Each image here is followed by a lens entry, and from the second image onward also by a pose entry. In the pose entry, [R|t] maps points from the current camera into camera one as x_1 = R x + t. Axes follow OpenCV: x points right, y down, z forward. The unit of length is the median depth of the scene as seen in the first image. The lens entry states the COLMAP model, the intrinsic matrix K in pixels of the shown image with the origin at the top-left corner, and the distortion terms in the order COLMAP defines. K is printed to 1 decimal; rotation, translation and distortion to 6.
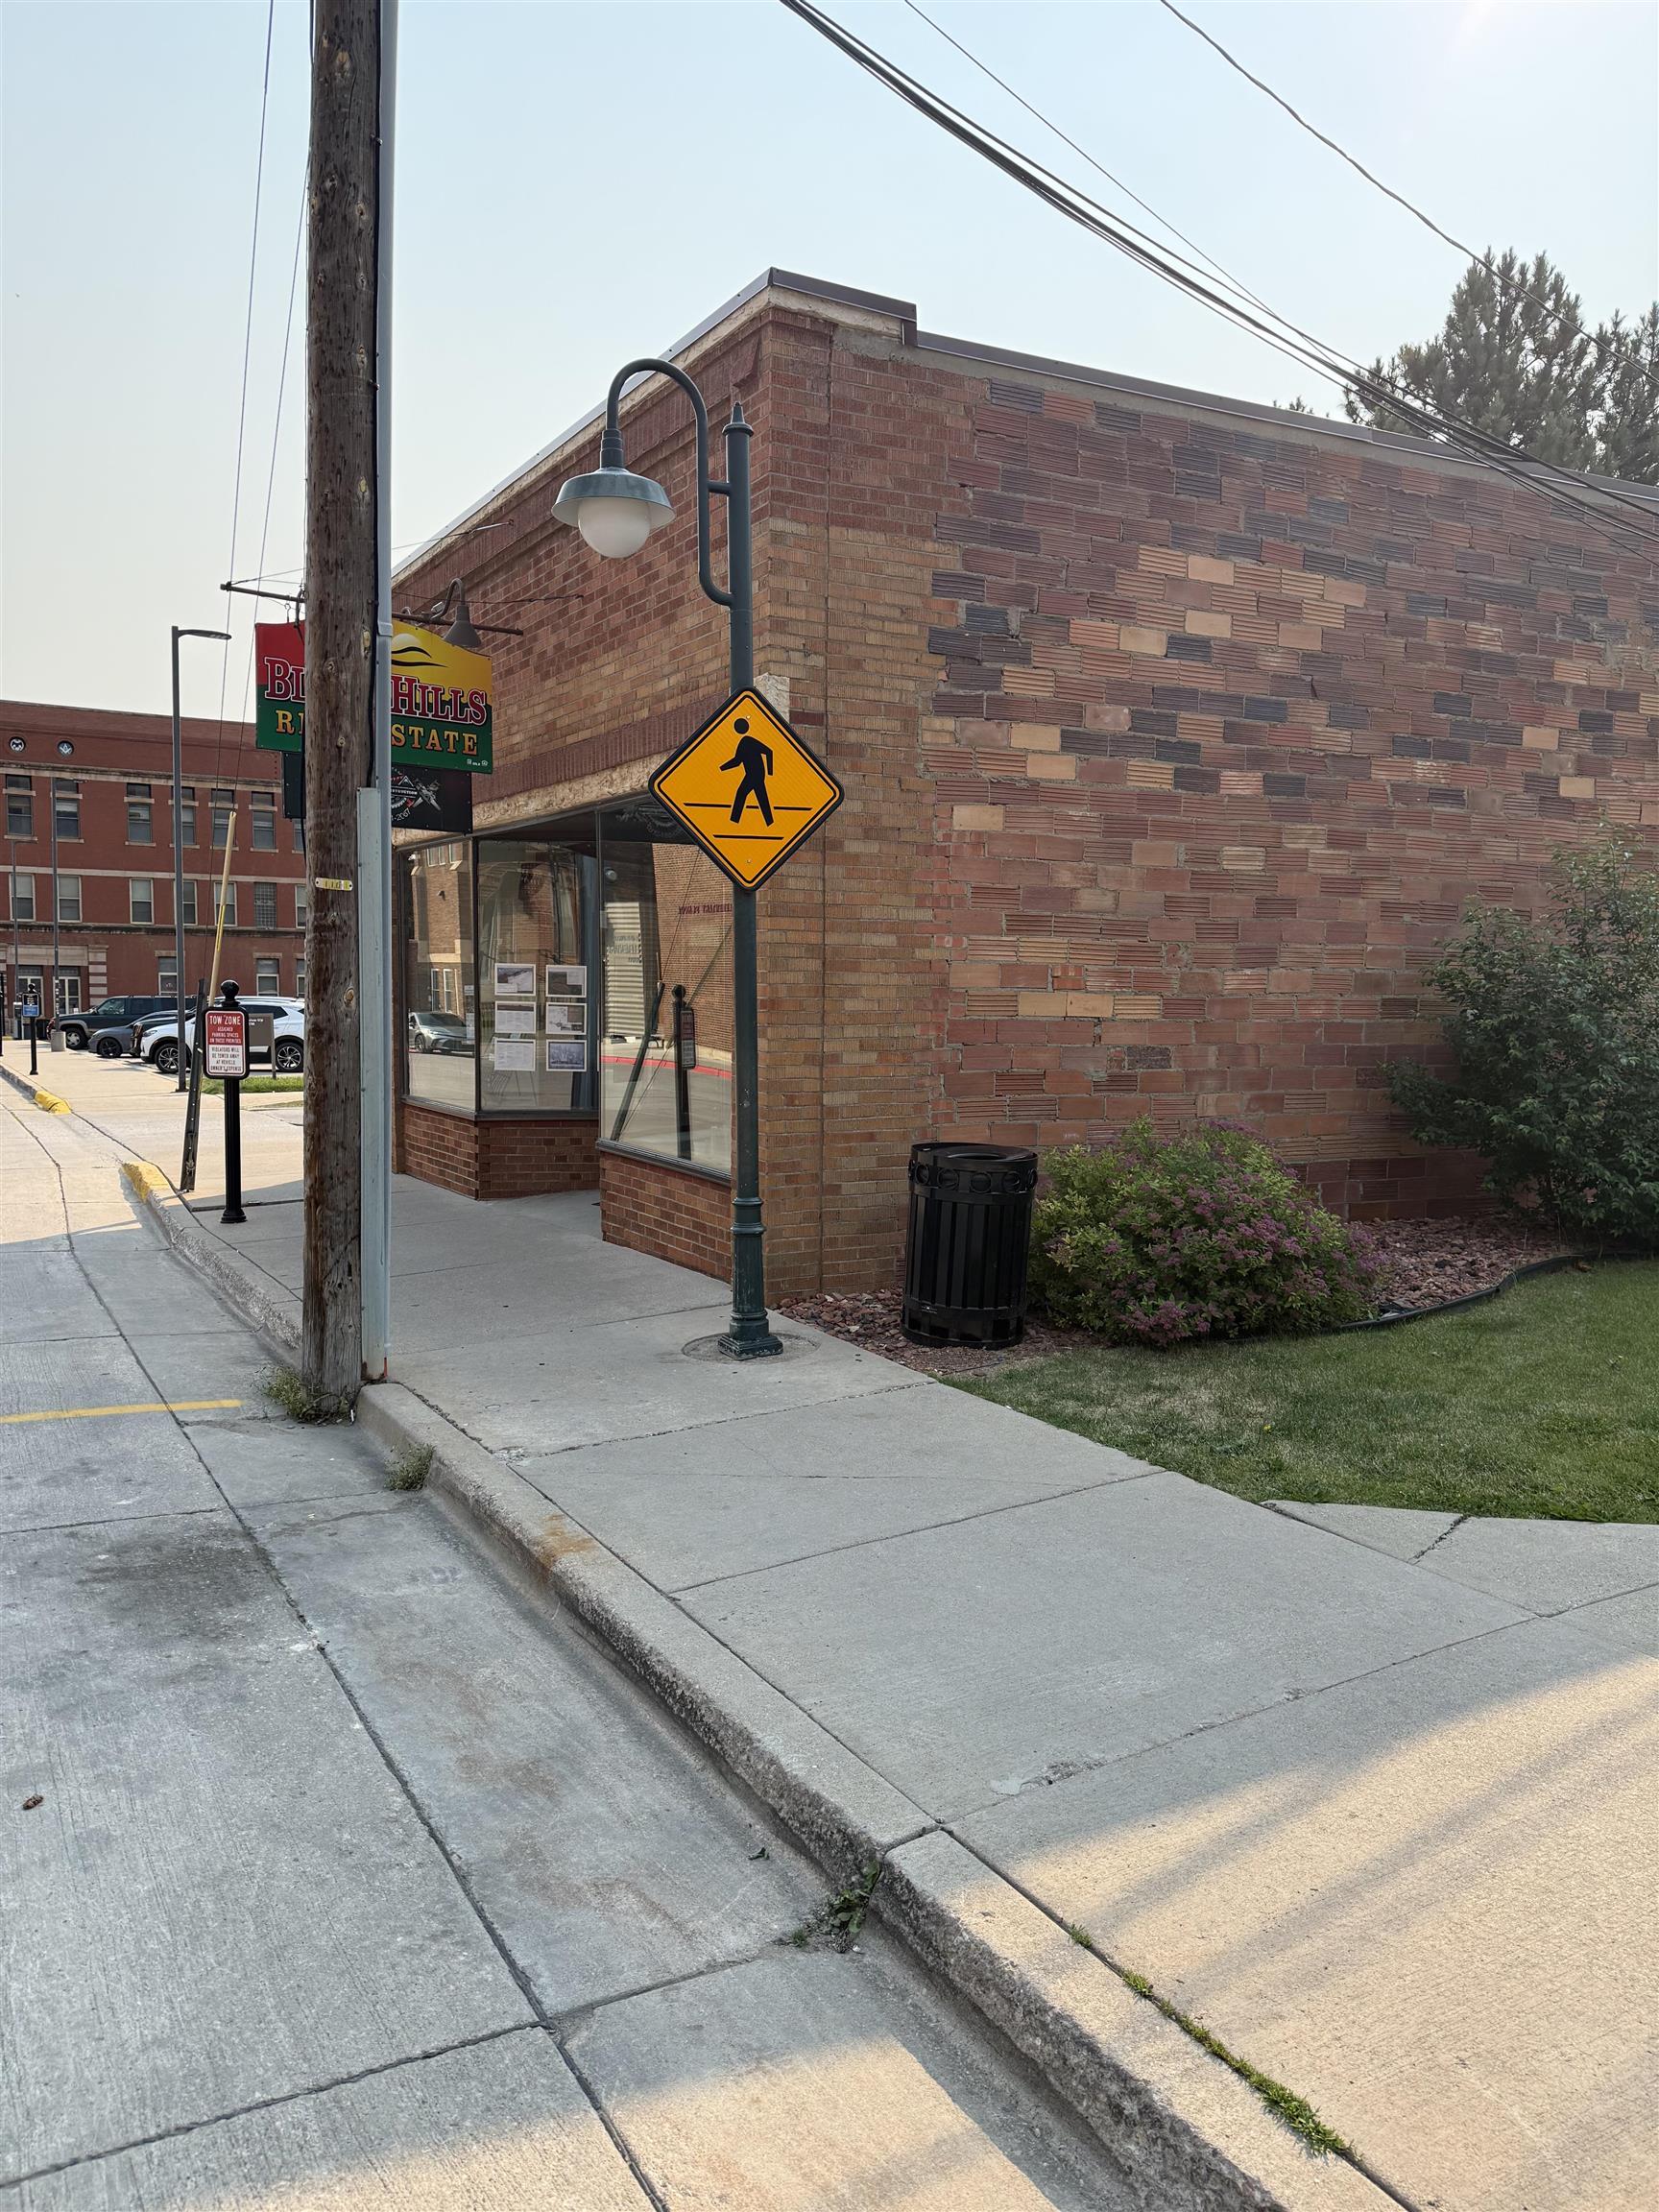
lens RADIAL K [[1522.3, 0, 829.5], [0, 1522.3, 1106.0], [0, 0, 1]] dist [0.117329, -0.212138]
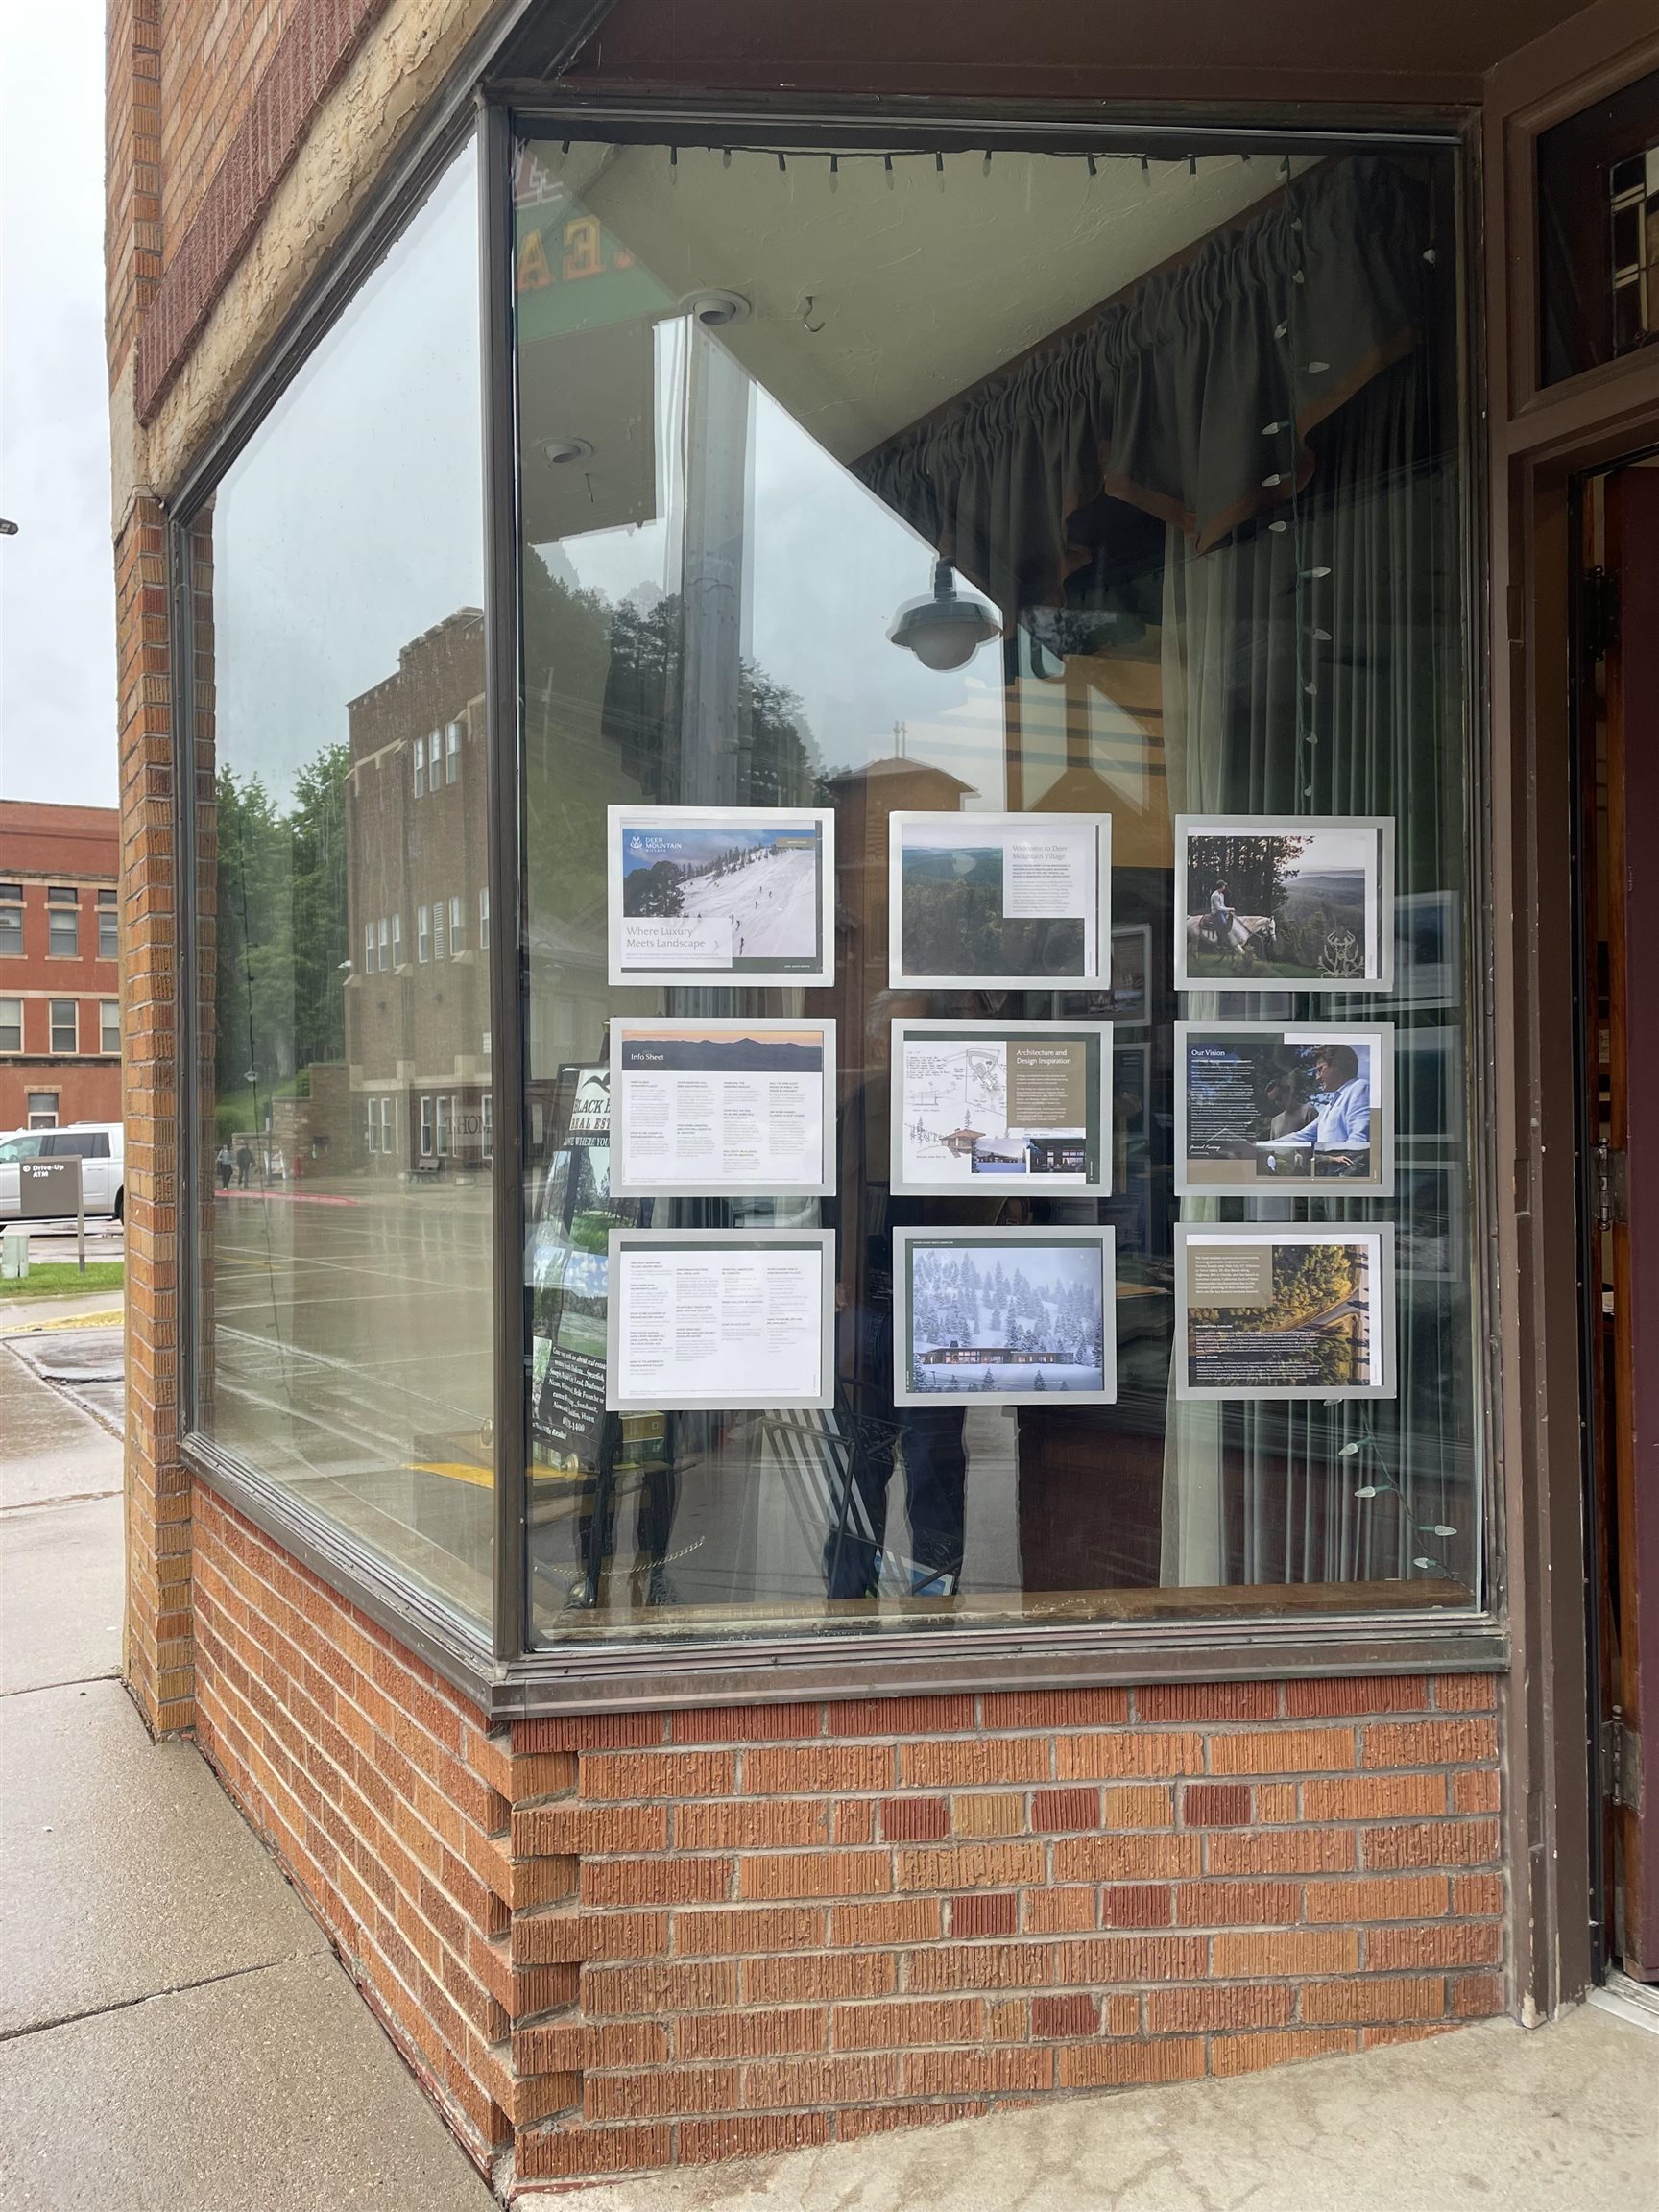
lens RADIAL K [[1674.3, 0, 829.5], [0, 1674.3, 1106.0], [0, 0, 1]] dist [0.076528, -0.001004]
pose [[0.999606, -0.024942, 0.012889, -0.193433], [0.025918, 0.996285, -0.082127, -0.041710], [-0.010792, 0.082429, 0.996539, 0.799546]]
